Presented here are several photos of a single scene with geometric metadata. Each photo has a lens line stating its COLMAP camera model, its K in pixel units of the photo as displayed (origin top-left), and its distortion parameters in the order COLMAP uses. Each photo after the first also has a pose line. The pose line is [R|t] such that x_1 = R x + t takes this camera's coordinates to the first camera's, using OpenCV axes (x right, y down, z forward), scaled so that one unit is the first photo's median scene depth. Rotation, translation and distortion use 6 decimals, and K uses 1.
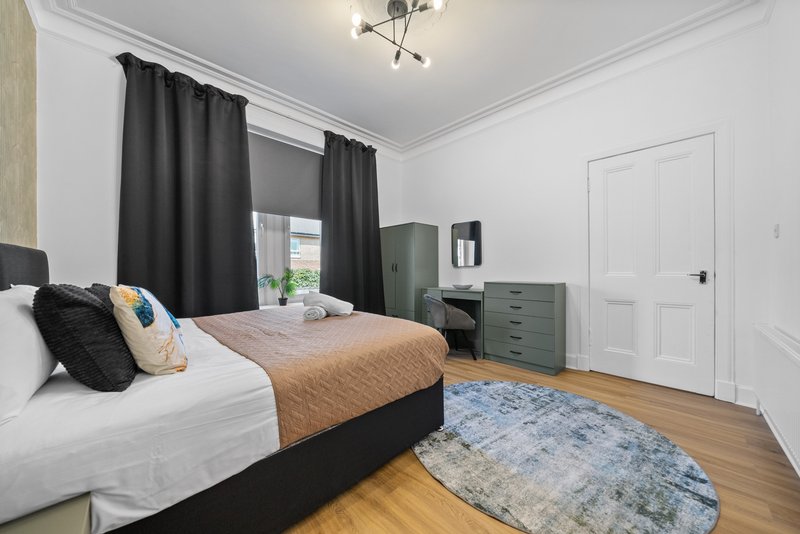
lens RADIAL K [[281.2, 0, 394.6], [0, 281.2, 270.6], [0, 0, 1]] dist [-0.008444, 0.000280]
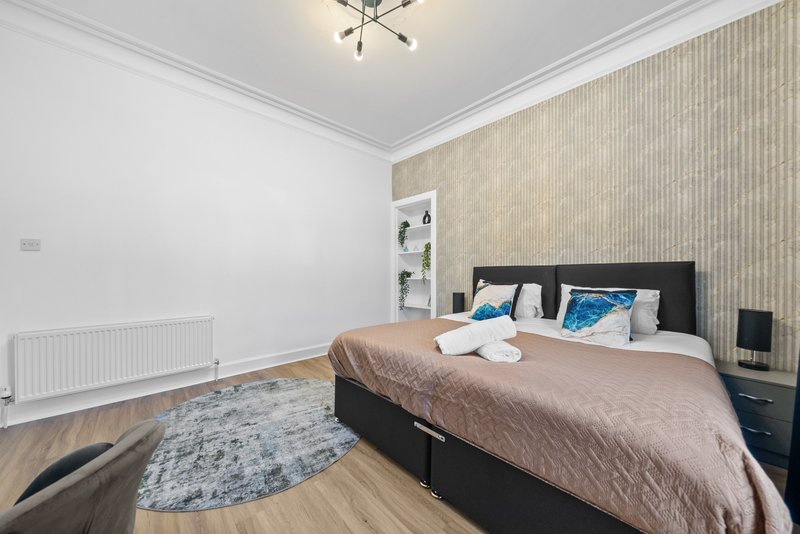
lens RADIAL K [[281.2, 0, 399.6], [0, 281.2, 271.3], [0, 0, 1]] dist [-0.008444, 0.000280]
pose [[-0.999902, 0.001631, 0.013875, -0.087019], [0.001681, 0.999992, 0.003617, -0.032324], [-0.013869, 0.003640, -0.999897, 1.831579]]
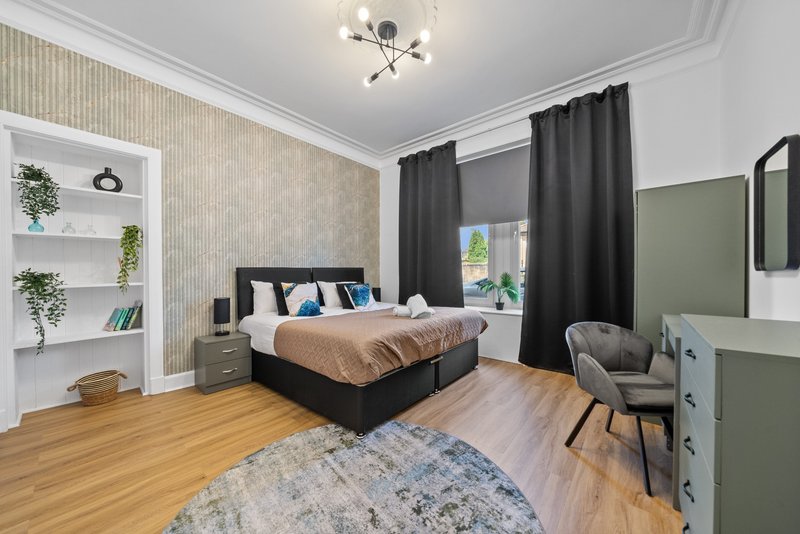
lens RADIAL K [[281.2, 0, 395.2], [0, 281.2, 272.6], [0, 0, 1]] dist [-0.008444, 0.000280]
pose [[0.101215, -0.001456, -0.994864, 1.017778], [0.000422, 0.999999, -0.001421, -0.021887], [0.994864, -0.000276, 0.101216, 0.882230]]
